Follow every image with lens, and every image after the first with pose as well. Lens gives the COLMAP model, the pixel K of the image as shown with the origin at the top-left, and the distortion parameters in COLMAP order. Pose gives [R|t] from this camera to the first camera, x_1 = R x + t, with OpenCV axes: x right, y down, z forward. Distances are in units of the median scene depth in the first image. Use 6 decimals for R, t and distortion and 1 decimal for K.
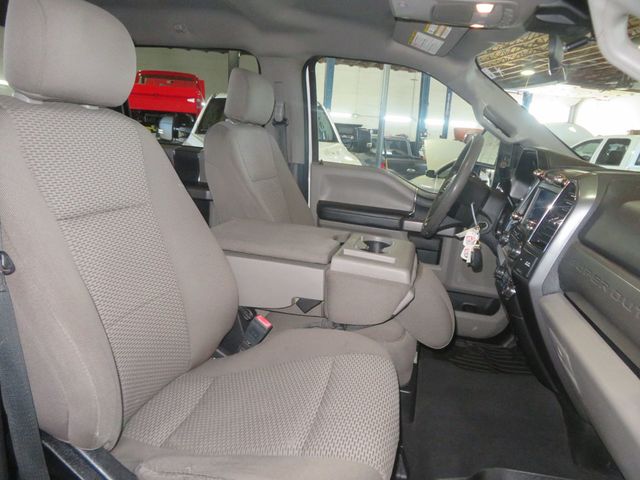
lens RADIAL K [[454.3, 0, 319.7], [0, 454.3, 241.8], [0, 0, 1]] dist [-0.008032, 0.002755]
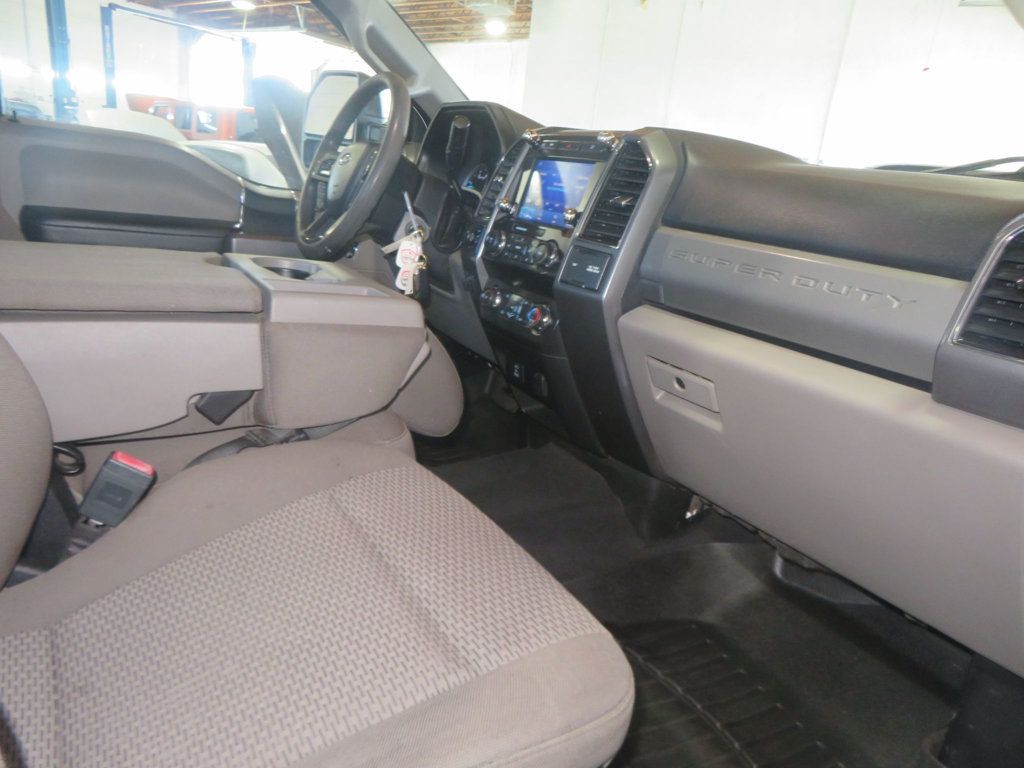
lens RADIAL K [[726.9, 0, 511.5], [0, 726.9, 386.9], [0, 0, 1]] dist [-0.008032, 0.002755]
pose [[0.732186, -0.184564, 0.655622, -0.227643], [0.097922, 0.981110, 0.166835, 0.019519], [-0.674029, -0.057954, 0.736428, 0.201049]]
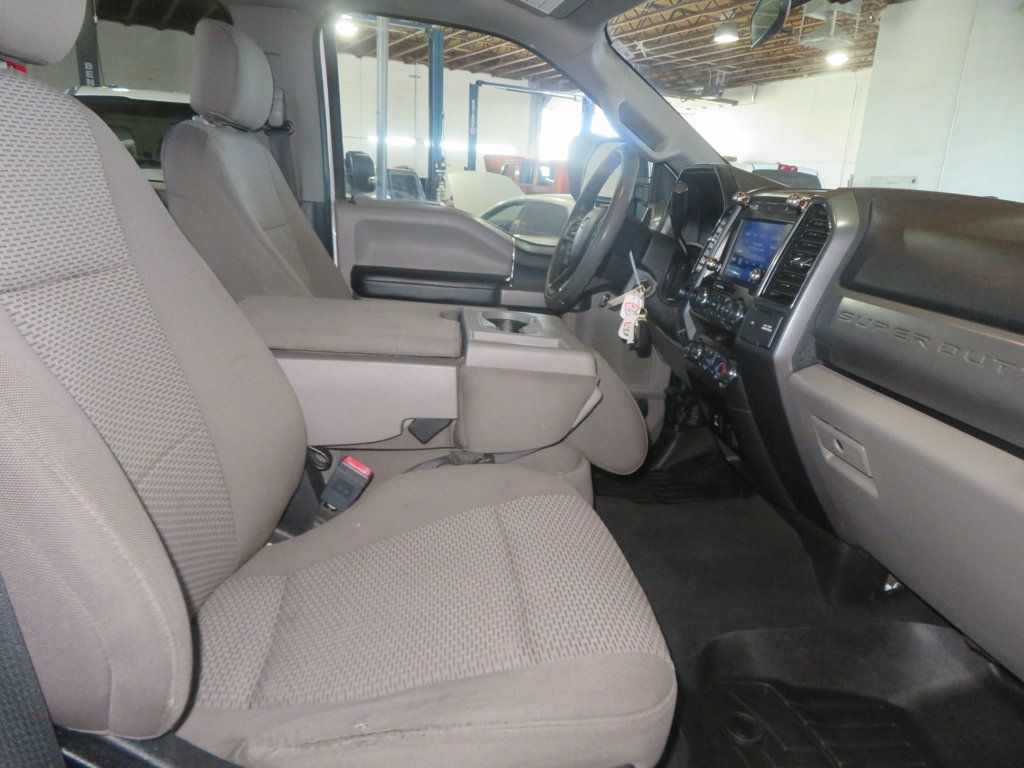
lens RADIAL K [[726.9, 0, 511.5], [0, 726.9, 386.9], [0, 0, 1]] dist [-0.008032, 0.002755]
pose [[0.949311, -0.098011, 0.298669, -0.155751], [0.079397, 0.994103, 0.073862, 0.017629], [-0.304147, -0.046405, 0.951494, 0.055324]]
